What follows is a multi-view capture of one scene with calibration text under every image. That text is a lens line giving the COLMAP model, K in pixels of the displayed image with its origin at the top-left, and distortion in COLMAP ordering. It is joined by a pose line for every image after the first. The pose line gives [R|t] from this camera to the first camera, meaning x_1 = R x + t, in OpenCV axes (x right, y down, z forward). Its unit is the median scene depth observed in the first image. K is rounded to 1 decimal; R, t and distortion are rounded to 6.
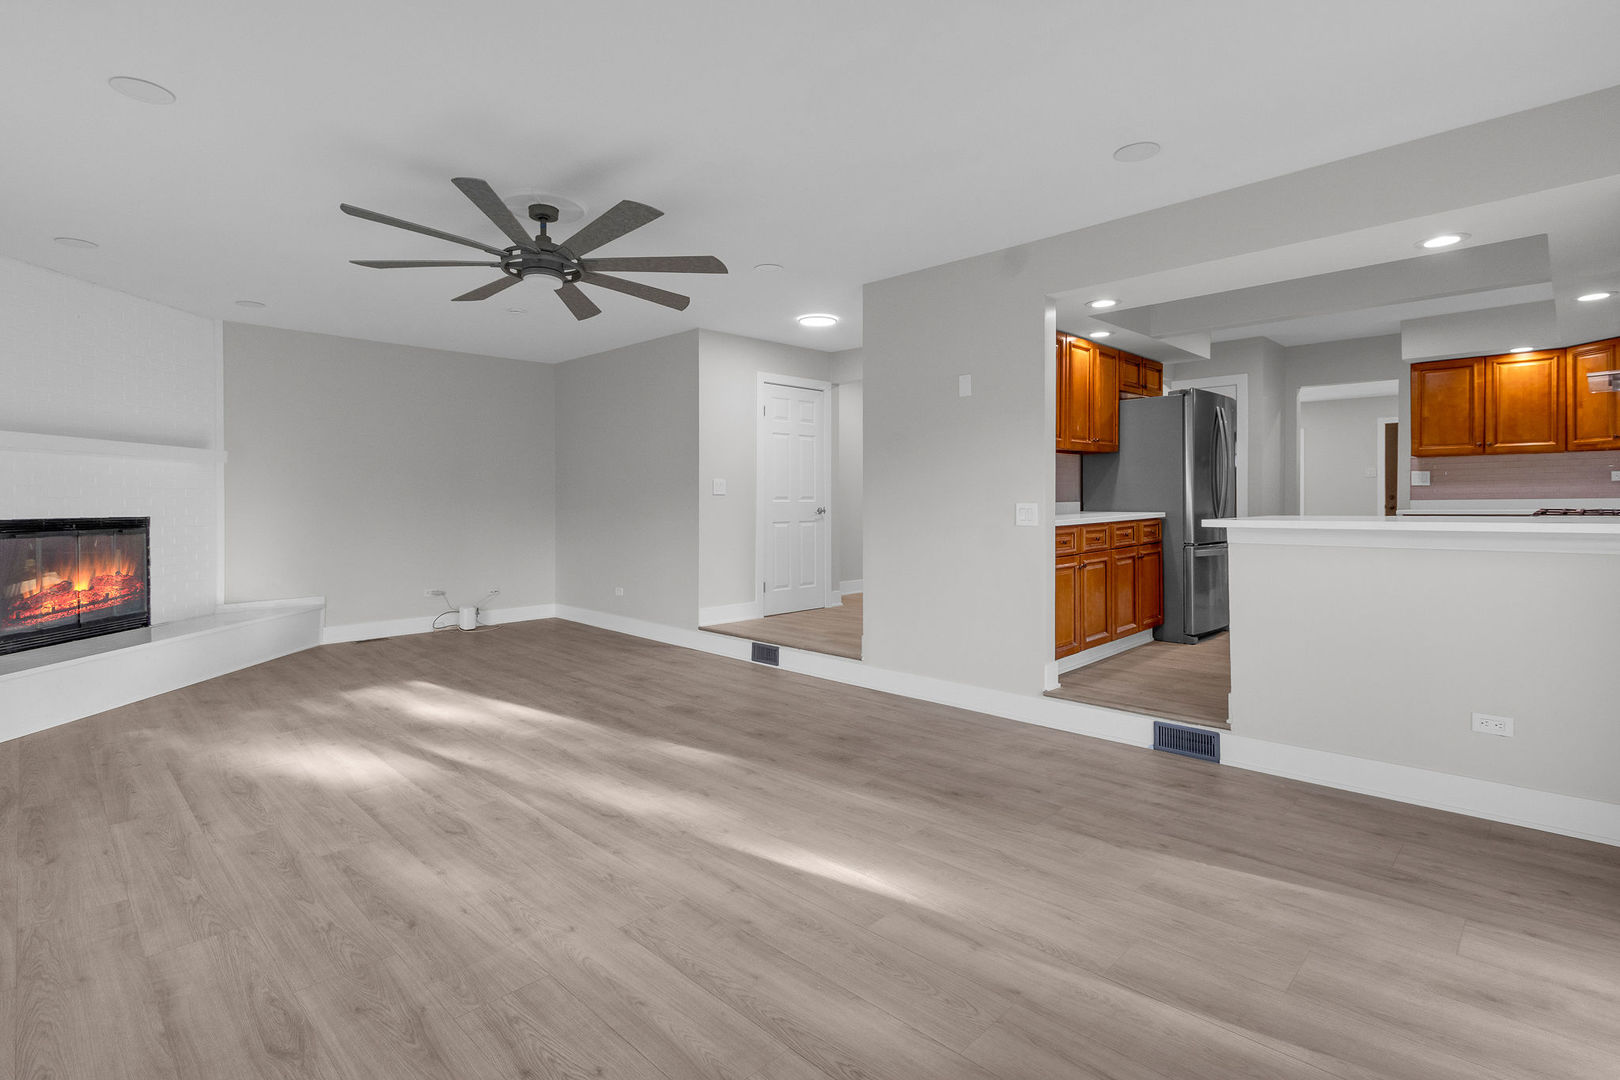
lens RADIAL K [[769.6, 0, 837.7], [0, 769.6, 509.9], [0, 0, 1]] dist [0.008853, -0.002879]
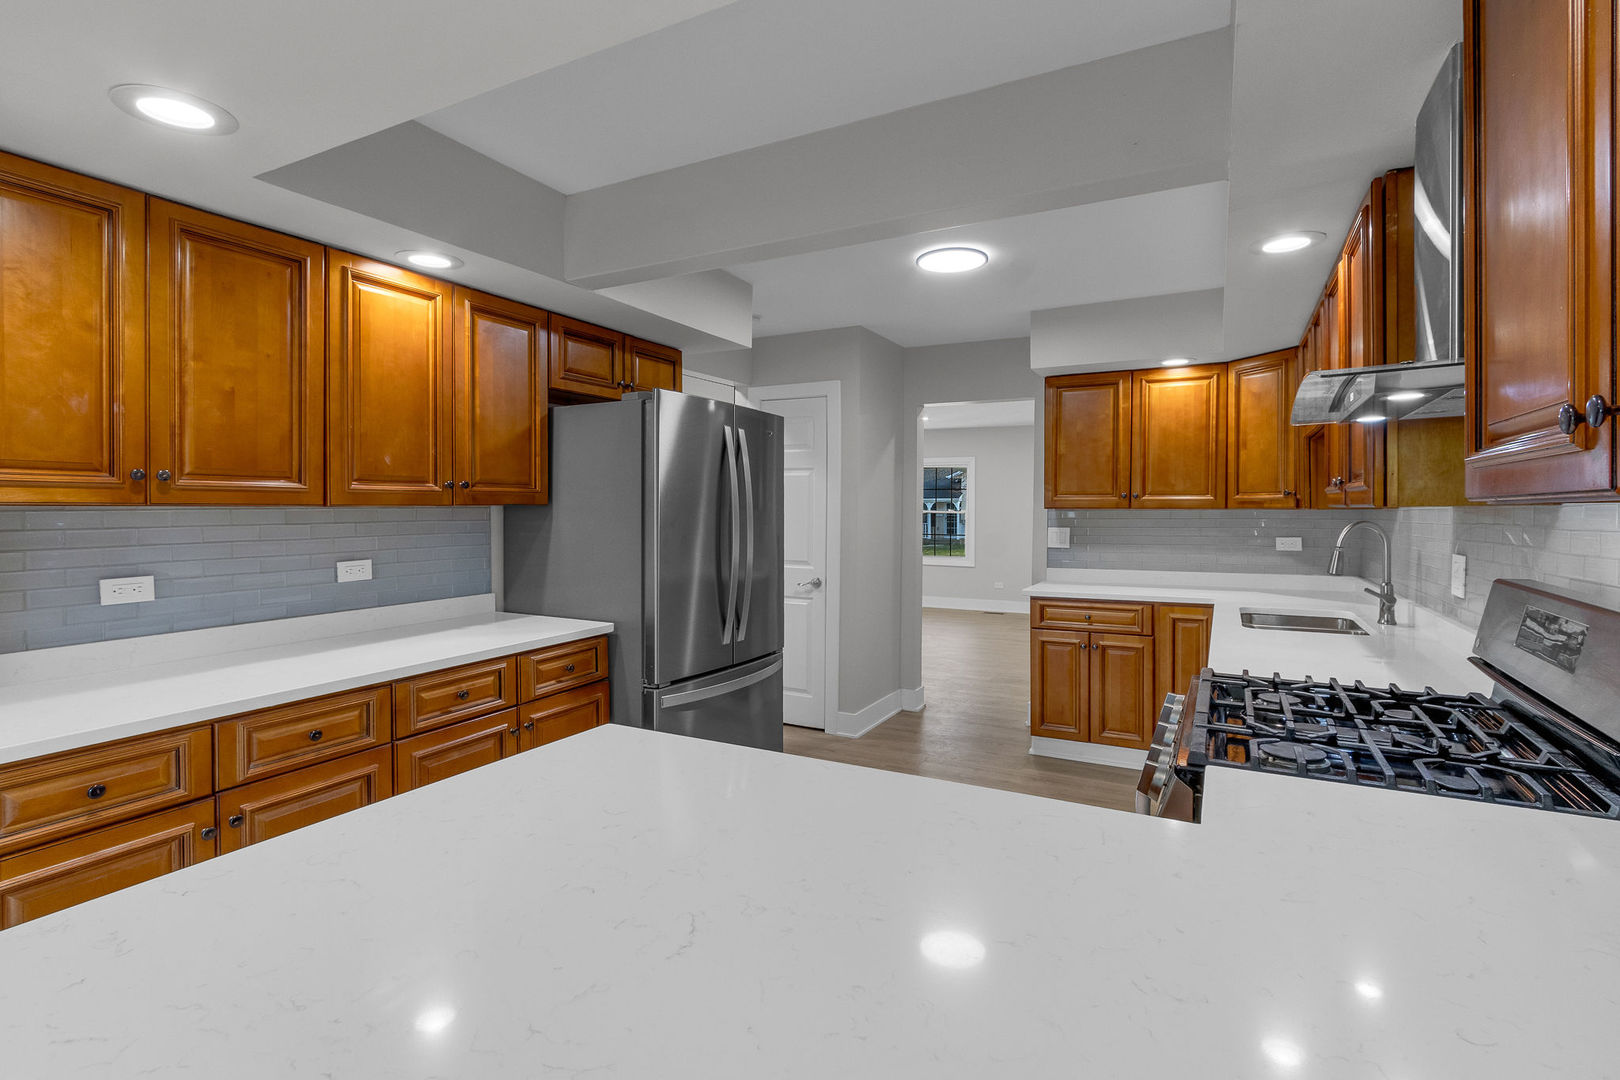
lens RADIAL K [[769.6, 0, 805.4], [0, 769.6, 529.2], [0, 0, 1]] dist [0.008853, -0.002879]
pose [[0.962093, 0.003393, 0.272701, 0.363567], [-0.005880, 0.999948, 0.008305, -0.058729], [-0.272659, -0.009594, 0.962063, 0.408820]]
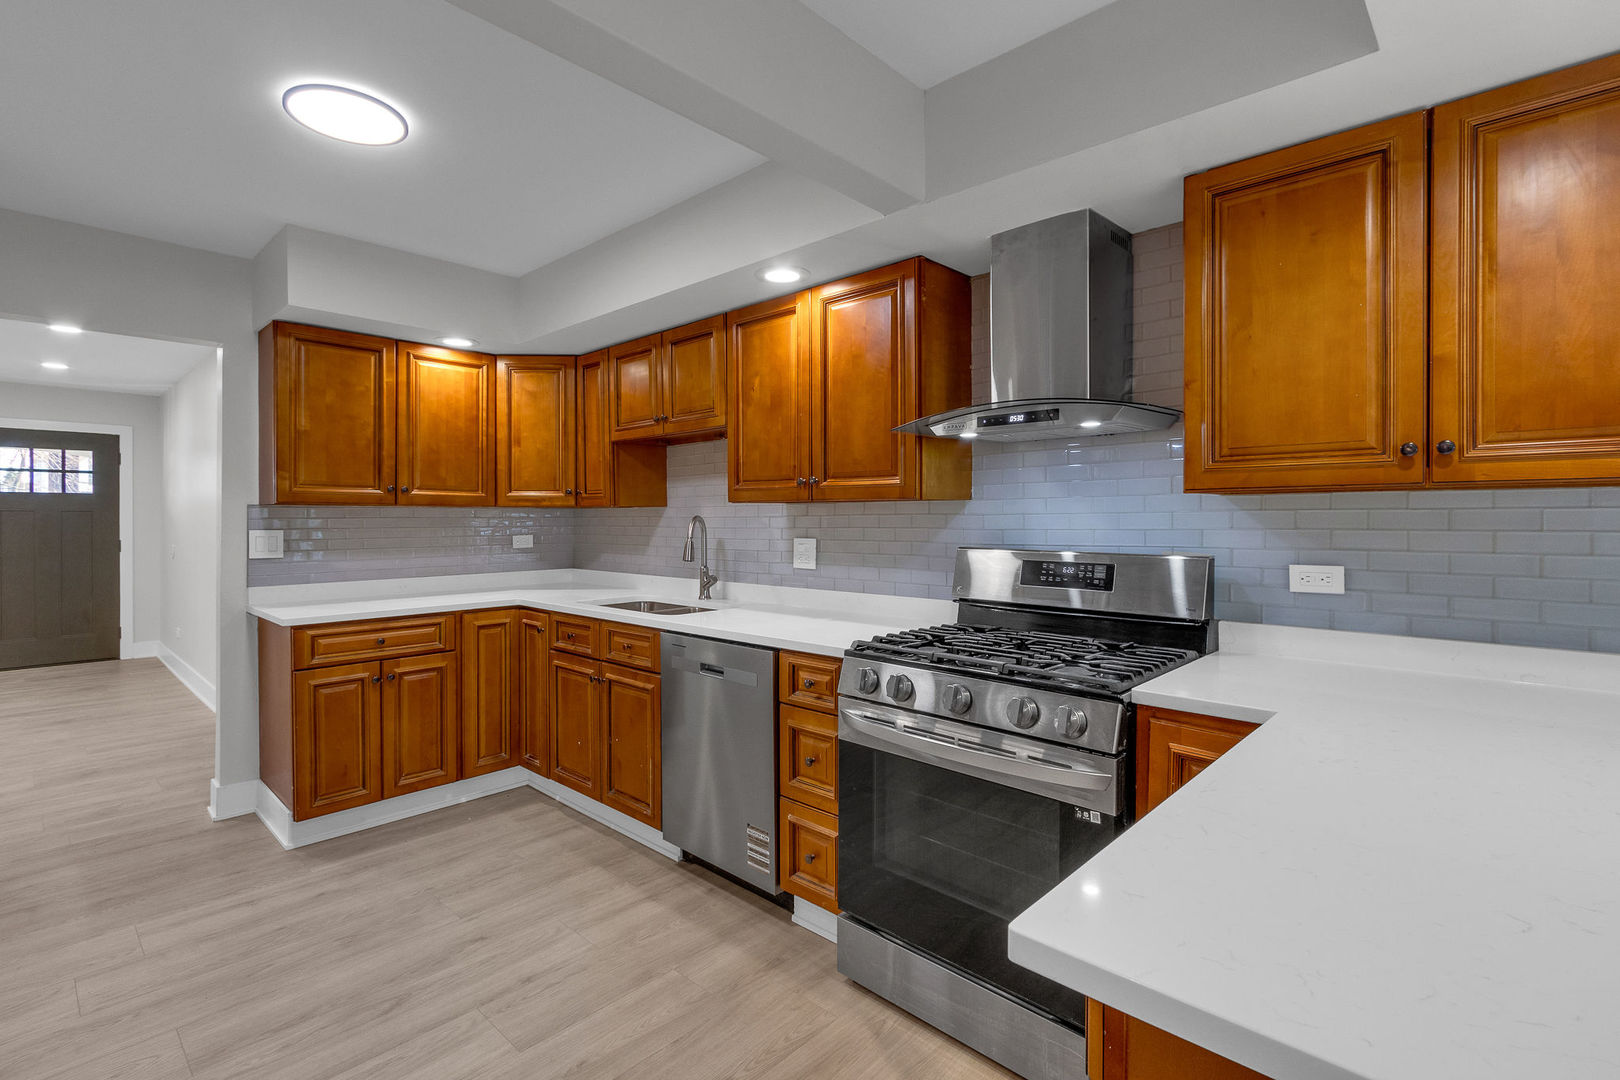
lens RADIAL K [[769.6, 0, 817.9], [0, 769.6, 523.9], [0, 0, 1]] dist [0.008853, -0.002879]
pose [[-0.007261, 0.002382, 0.999971, 0.250388], [0.013746, 0.999903, -0.002282, -0.053185], [-0.999879, 0.013729, -0.007293, 0.692914]]
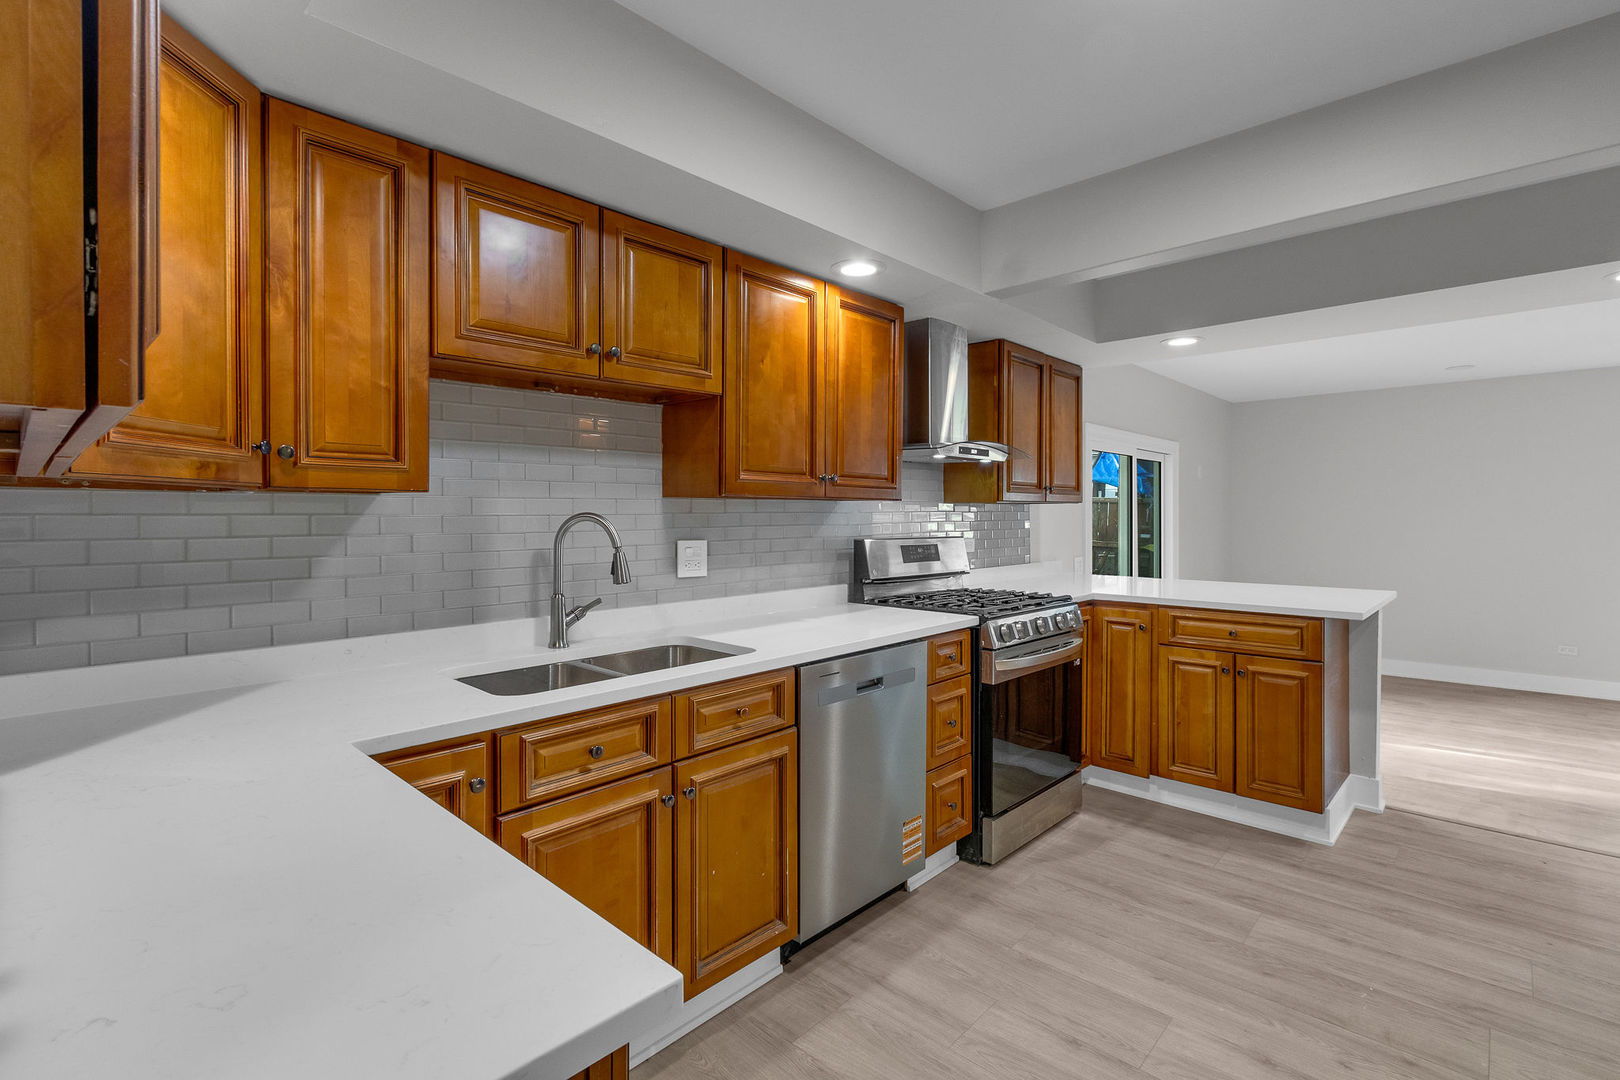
lens RADIAL K [[769.6, 0, 803.1], [0, 769.6, 519.8], [0, 0, 1]] dist [0.008853, -0.002879]
pose [[-0.999929, 0.011050, -0.004478, 0.722544], [0.010957, 0.999732, 0.020405, -0.064563], [0.004702, 0.020355, -0.999782, 1.140200]]
